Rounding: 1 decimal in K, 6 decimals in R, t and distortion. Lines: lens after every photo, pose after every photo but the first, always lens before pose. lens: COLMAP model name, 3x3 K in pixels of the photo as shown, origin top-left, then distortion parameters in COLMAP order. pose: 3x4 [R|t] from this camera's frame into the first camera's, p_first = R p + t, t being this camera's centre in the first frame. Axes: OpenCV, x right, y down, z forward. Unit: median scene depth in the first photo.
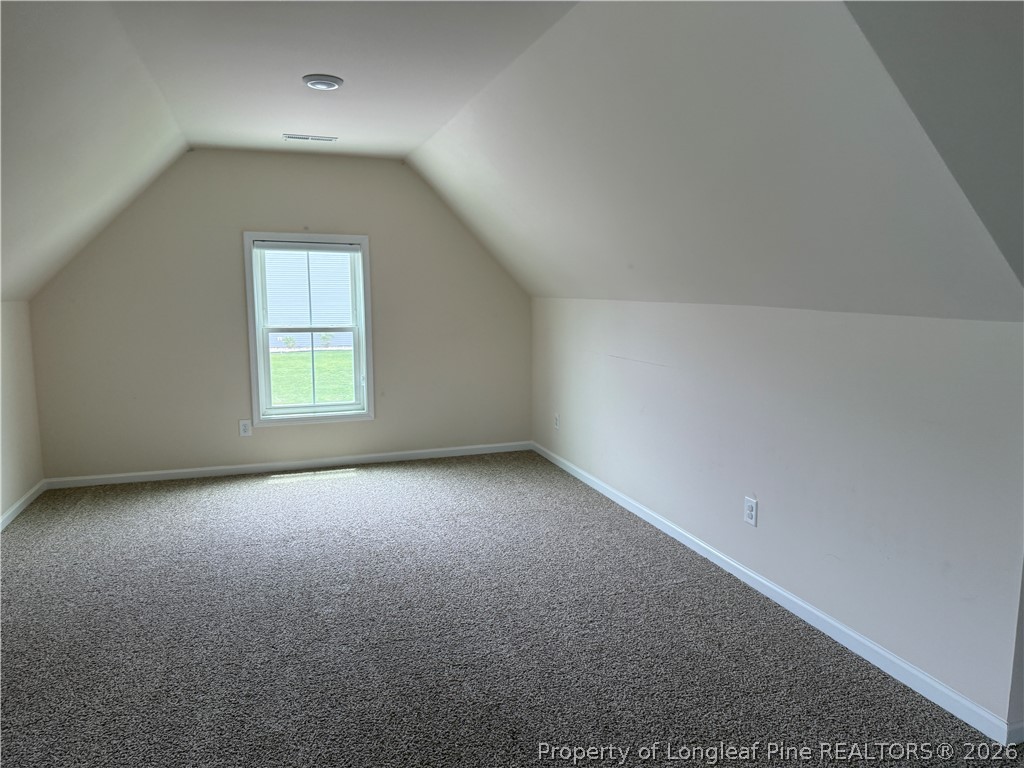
lens RADIAL K [[718.6, 0, 533.9], [0, 718.6, 378.4], [0, 0, 1]] dist [0.041976, -0.069853]
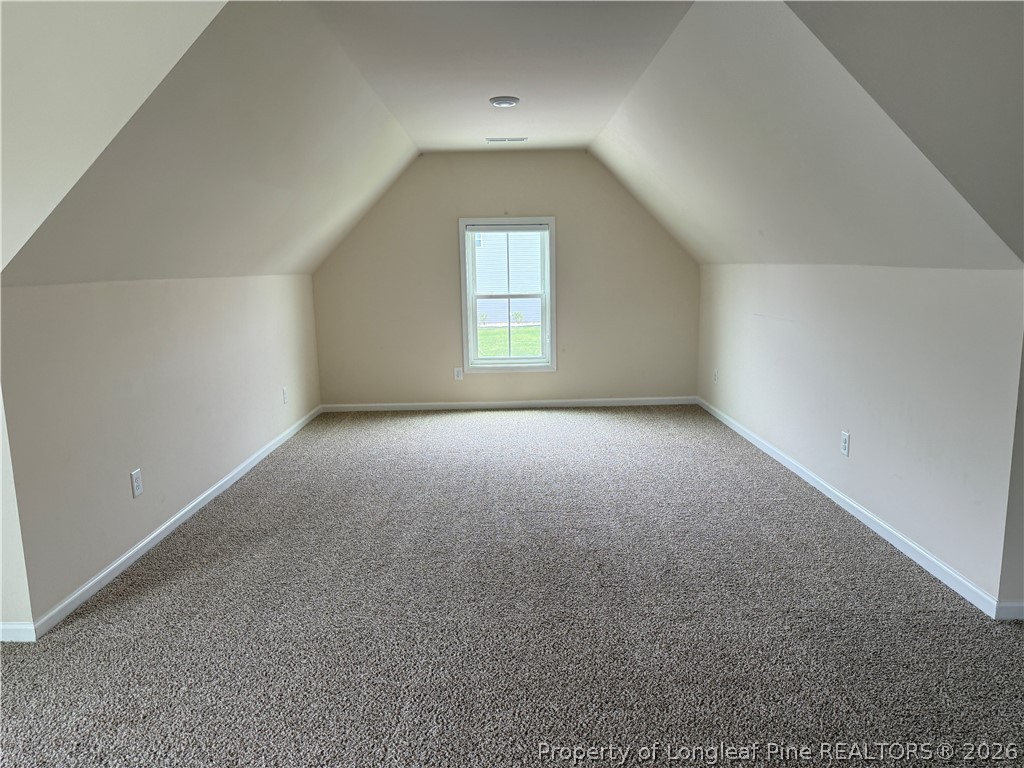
lens RADIAL K [[718.6, 0, 521.5], [0, 718.6, 382.9], [0, 0, 1]] dist [0.041976, -0.069853]
pose [[0.946815, 0.029082, -0.320460, 0.126003], [-0.016944, 0.999032, 0.040600, 0.034635], [0.321331, -0.033011, 0.946391, -0.181896]]
